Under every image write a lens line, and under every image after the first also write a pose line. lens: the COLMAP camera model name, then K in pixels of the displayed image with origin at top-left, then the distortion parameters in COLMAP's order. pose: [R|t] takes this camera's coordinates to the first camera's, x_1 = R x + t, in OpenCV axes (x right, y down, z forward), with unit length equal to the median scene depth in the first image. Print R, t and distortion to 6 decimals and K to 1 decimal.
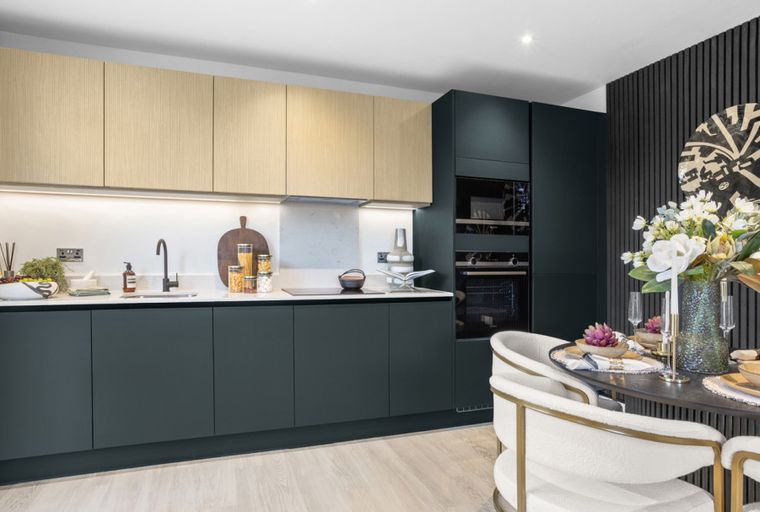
lens RADIAL K [[481.6, 0, 380.0], [0, 481.6, 256.0], [0, 0, 1]] dist [-0.045058, 0.065824]
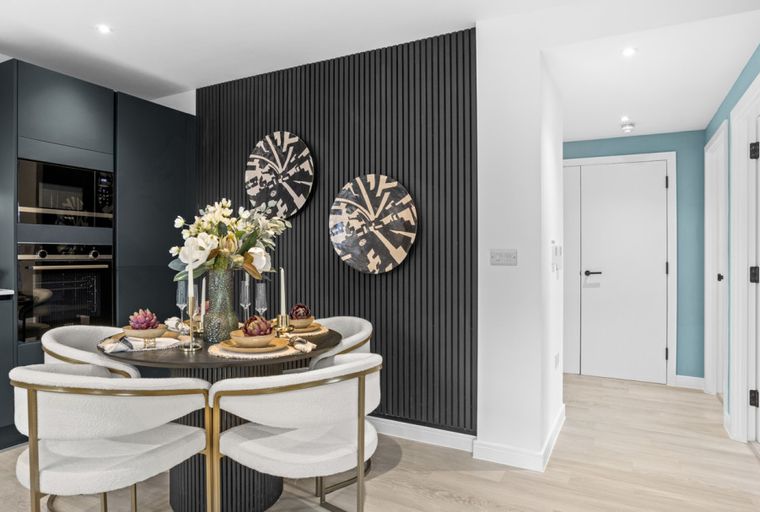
lens RADIAL K [[488.1, 0, 348.7], [0, 488.1, 247.7], [0, 0, 1]] dist [-0.001512, 0.002723]
pose [[0.758842, 0.005029, 0.651256, 0.040784], [-0.004070, 0.999987, -0.002980, -0.001897], [-0.651263, -0.000389, 0.758852, -0.101164]]
